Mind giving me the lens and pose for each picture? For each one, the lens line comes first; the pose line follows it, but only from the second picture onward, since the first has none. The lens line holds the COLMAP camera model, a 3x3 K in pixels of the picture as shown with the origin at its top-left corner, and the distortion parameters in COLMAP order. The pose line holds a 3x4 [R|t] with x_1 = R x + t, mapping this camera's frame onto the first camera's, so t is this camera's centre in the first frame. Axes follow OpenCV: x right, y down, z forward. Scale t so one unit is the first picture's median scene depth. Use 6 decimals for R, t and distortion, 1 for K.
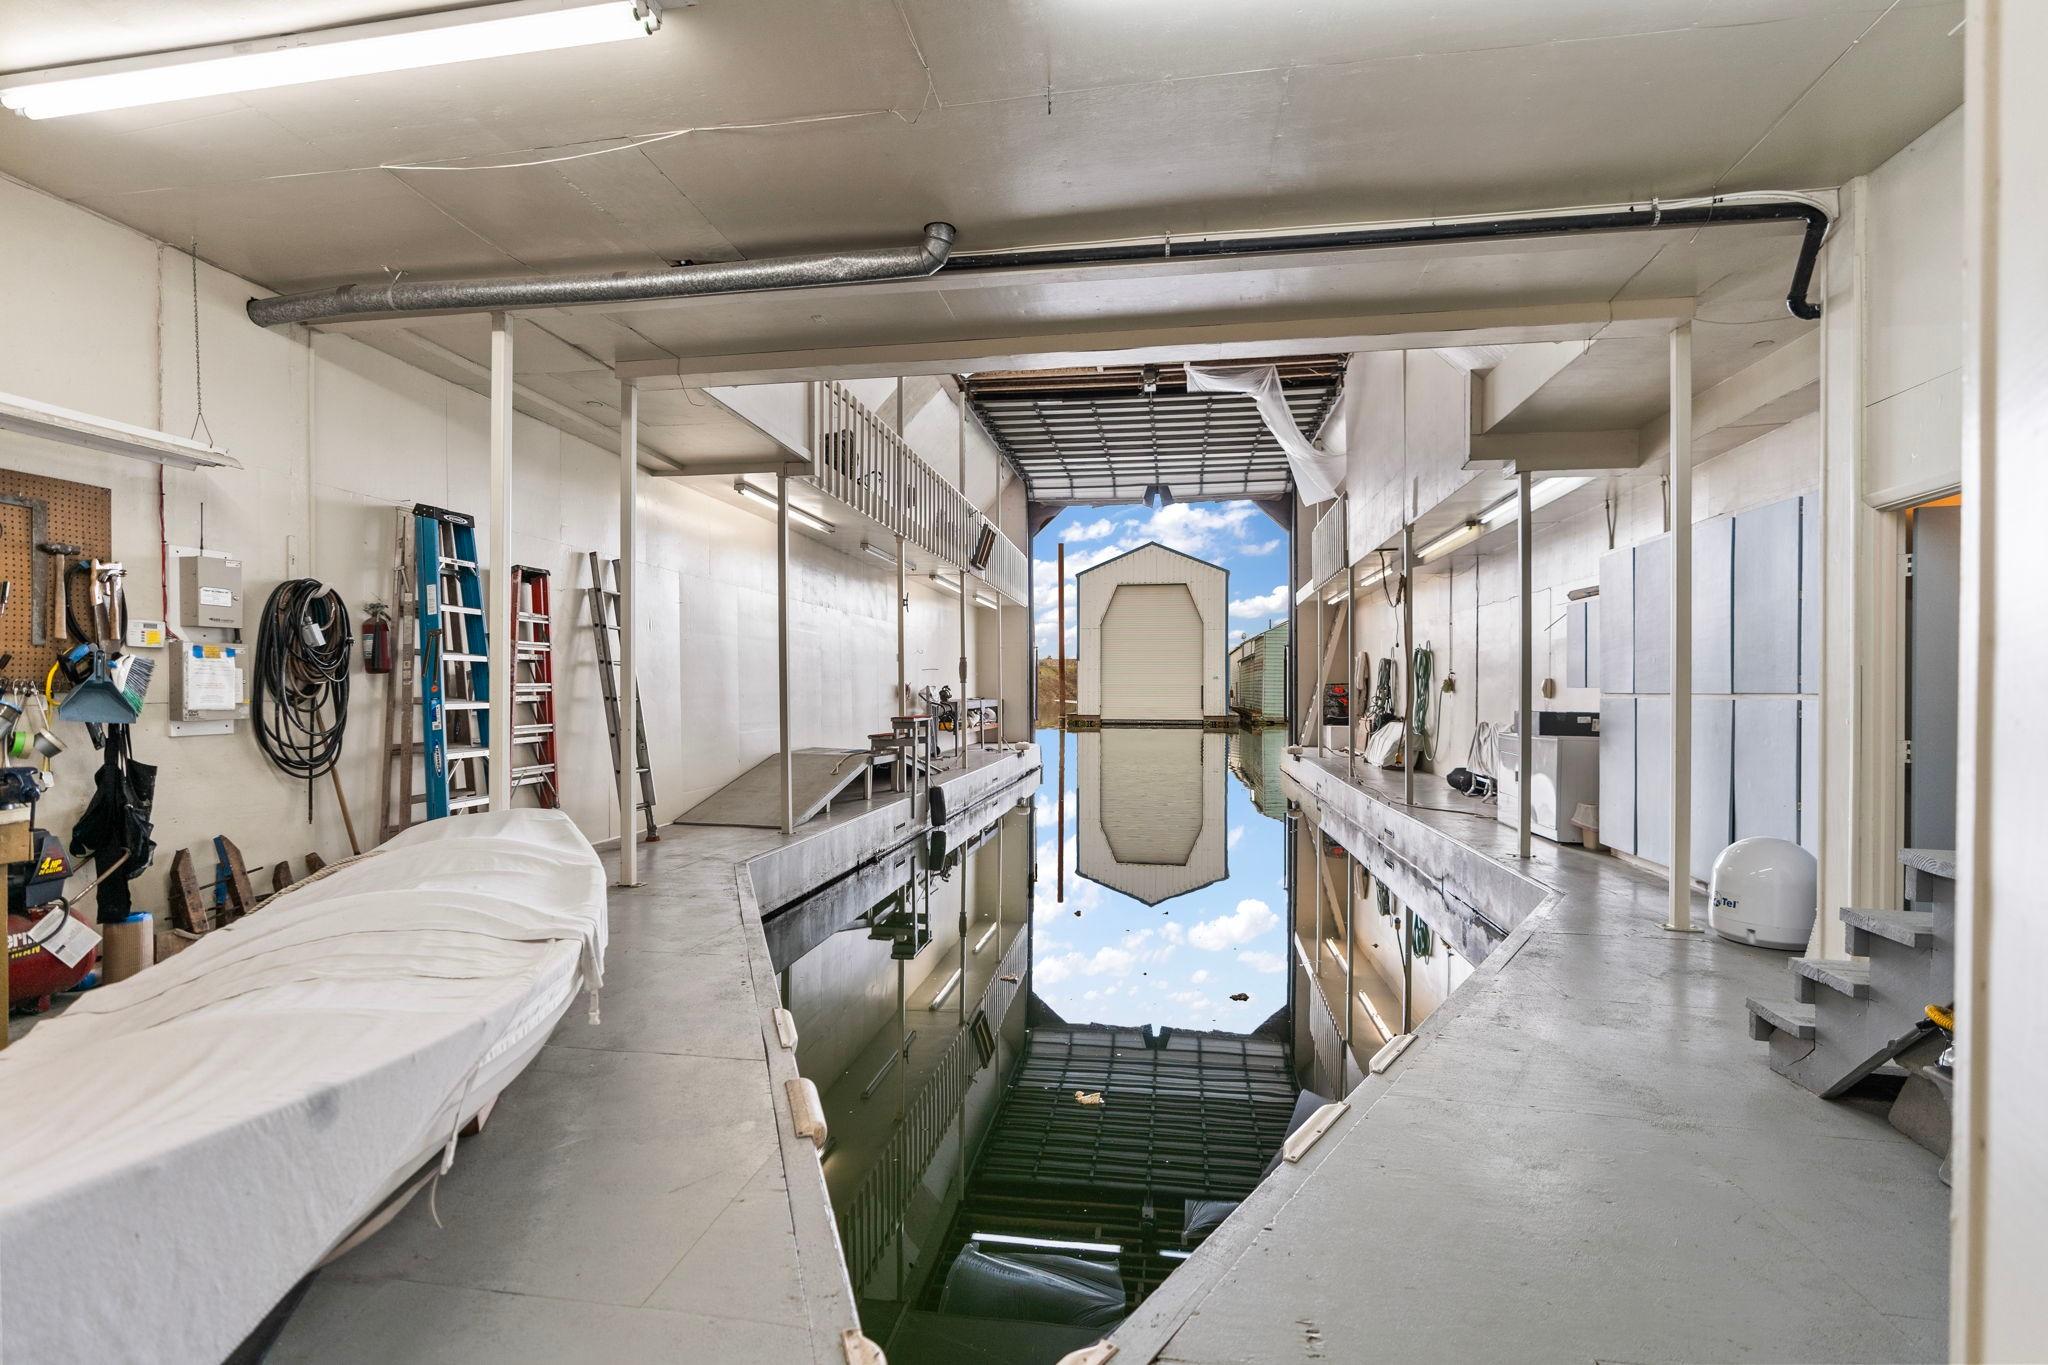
lens RADIAL K [[929.9, 0, 1029.9], [0, 929.9, 695.9], [0, 0, 1]] dist [-0.005170, 0.002290]
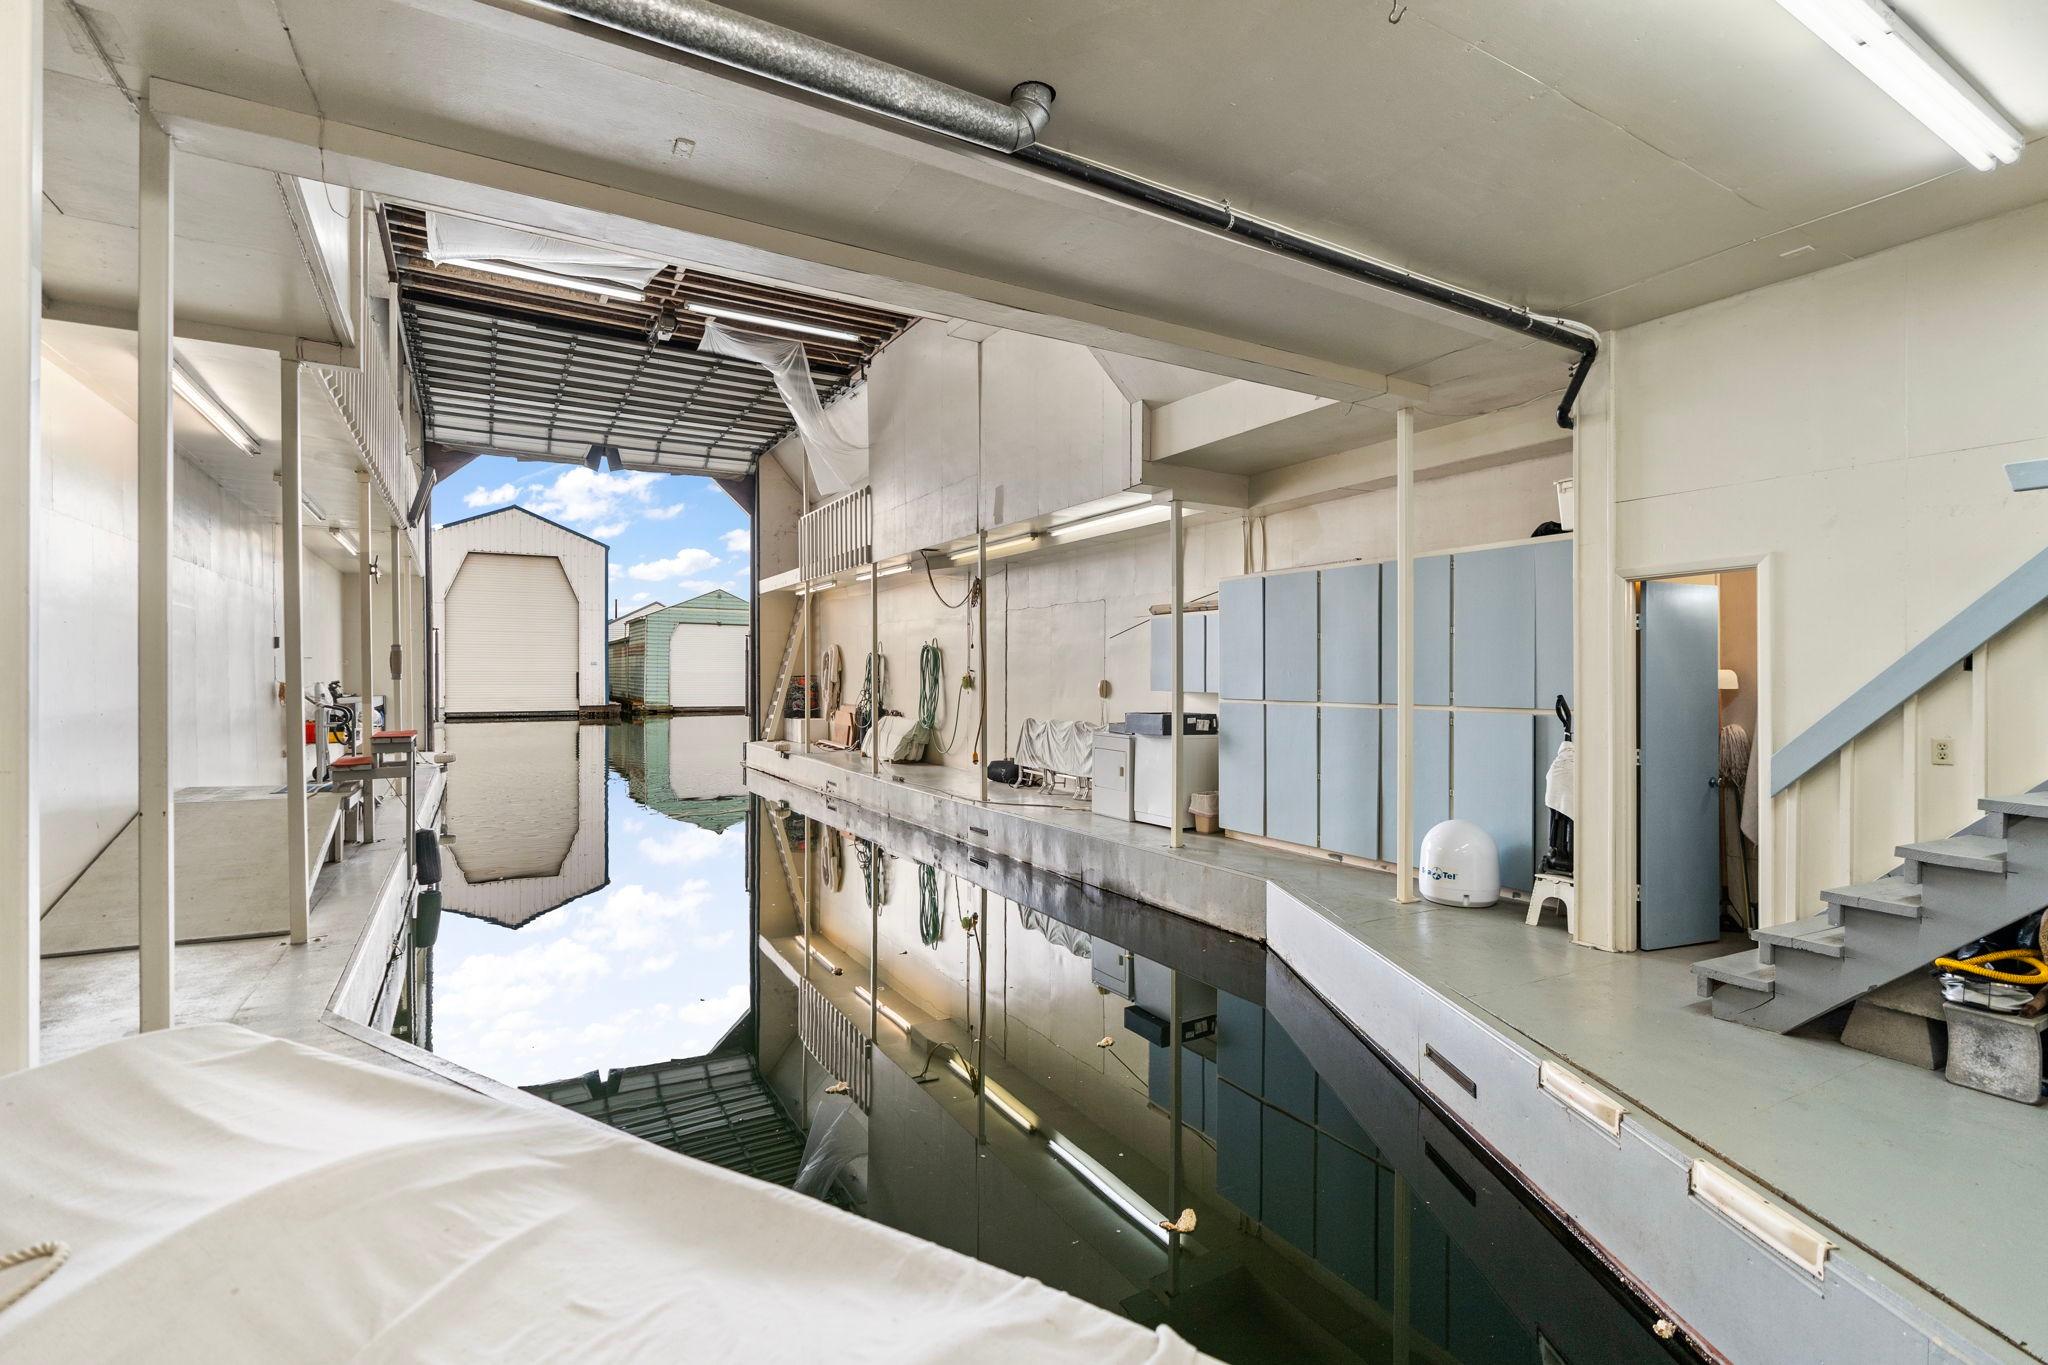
lens RADIAL K [[929.9, 0, 1022.8], [0, 929.9, 680.0], [0, 0, 1]] dist [-0.005170, 0.002290]
pose [[0.777753, -0.002525, 0.628565, -0.139518], [0.001919, 0.999997, 0.001643, -0.012822], [-0.628568, -0.000072, 0.777755, 0.112005]]
